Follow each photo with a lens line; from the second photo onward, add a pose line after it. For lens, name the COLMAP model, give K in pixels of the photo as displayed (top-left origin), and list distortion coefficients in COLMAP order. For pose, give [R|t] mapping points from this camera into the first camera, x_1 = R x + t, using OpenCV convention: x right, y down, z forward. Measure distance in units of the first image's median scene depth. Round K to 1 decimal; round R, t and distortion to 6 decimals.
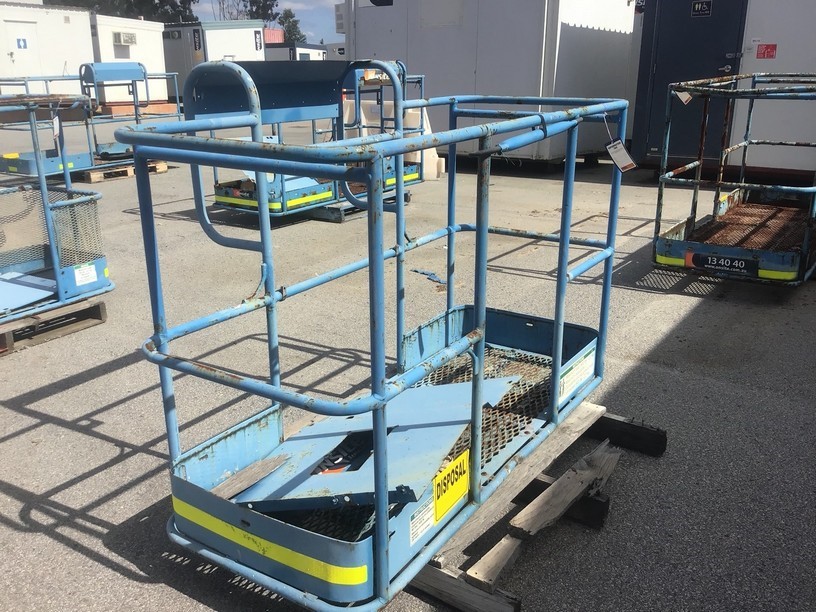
lens RADIAL K [[744.1, 0, 412.7], [0, 744.1, 310.1], [0, 0, 1]] dist [0.091749, -0.139413]
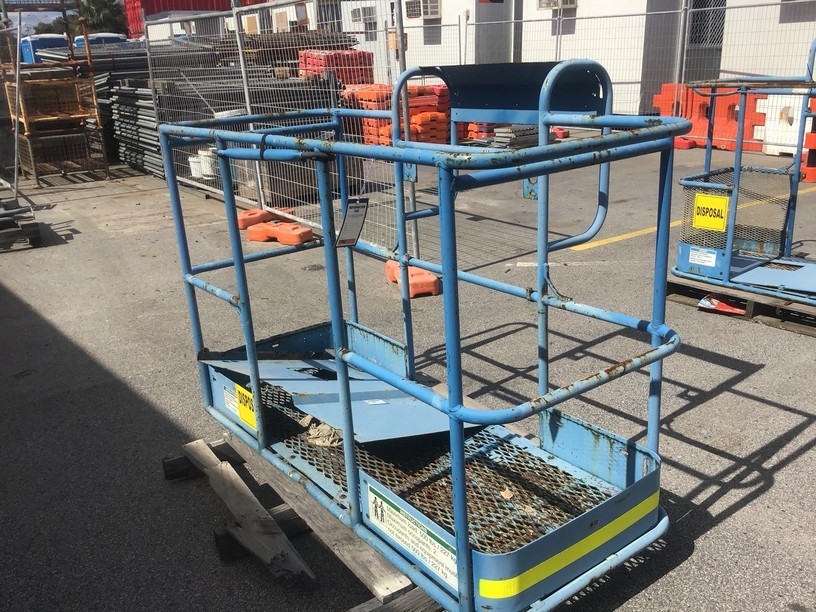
lens RADIAL K [[745.6, 0, 412.0], [0, 745.6, 306.5], [0, 0, 1]] dist [0.081851, -0.167789]
pose [[-0.341043, 0.317806, -0.884697, 0.717505], [-0.248233, 0.877269, 0.410829, -0.356215], [0.906681, 0.359721, -0.220296, 1.021706]]
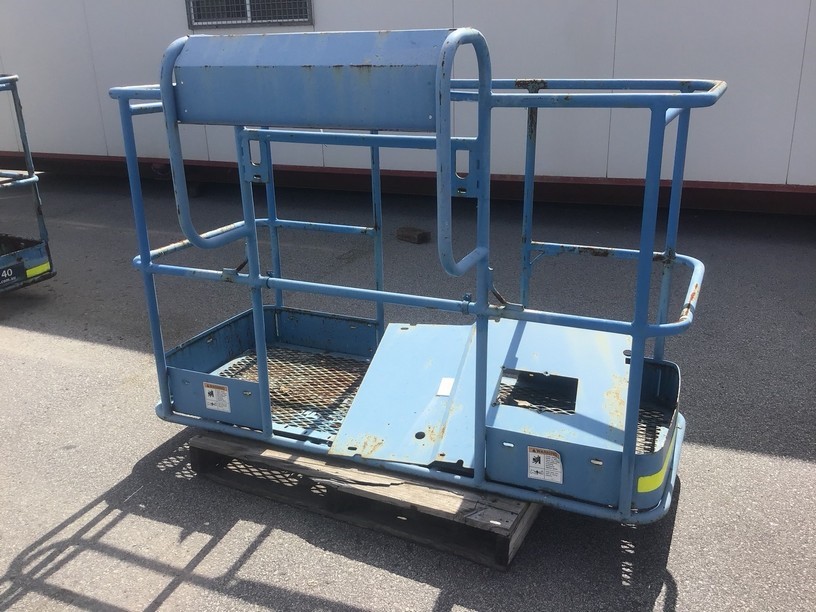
lens RADIAL K [[744.1, 0, 412.7], [0, 744.1, 310.1], [0, 0, 1]] dist [0.091749, -0.139413]
pose [[-0.154643, -0.324415, 0.933188, -0.761784], [0.339815, 0.869455, 0.358571, -0.270685], [-0.927691, 0.372562, -0.024214, 0.851329]]
